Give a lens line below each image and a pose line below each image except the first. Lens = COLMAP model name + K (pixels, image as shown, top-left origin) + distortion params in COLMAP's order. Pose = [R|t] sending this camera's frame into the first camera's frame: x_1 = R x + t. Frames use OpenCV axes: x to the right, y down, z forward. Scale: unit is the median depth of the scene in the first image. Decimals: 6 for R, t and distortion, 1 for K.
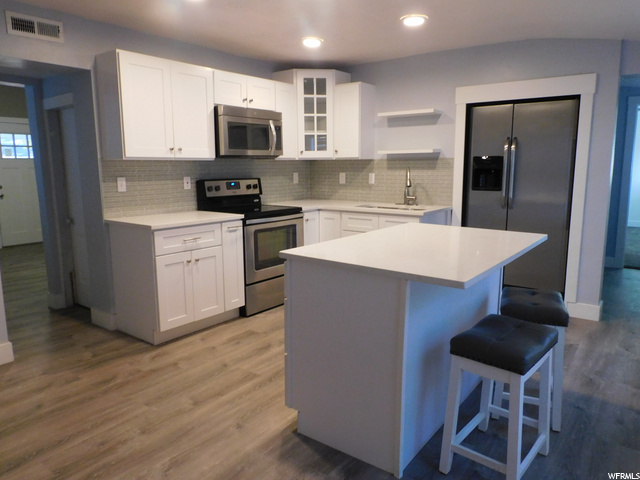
lens RADIAL K [[456.5, 0, 322.2], [0, 456.5, 241.1], [0, 0, 1]] dist [-0.005264, -0.003162]
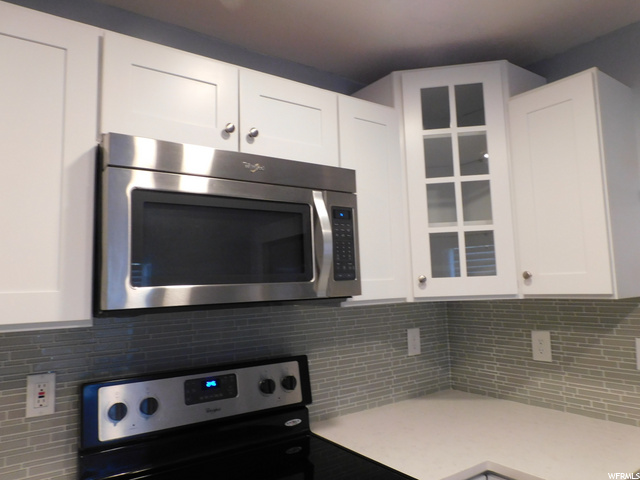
lens RADIAL K [[456.5, 0, 322.2], [0, 456.5, 241.1], [0, 0, 1]] dist [-0.005264, -0.003162]
pose [[0.956328, -0.051709, -0.287686, -0.016286], [-0.023583, 0.967369, -0.252271, -0.137174], [0.291343, 0.248038, 0.923903, 0.657533]]
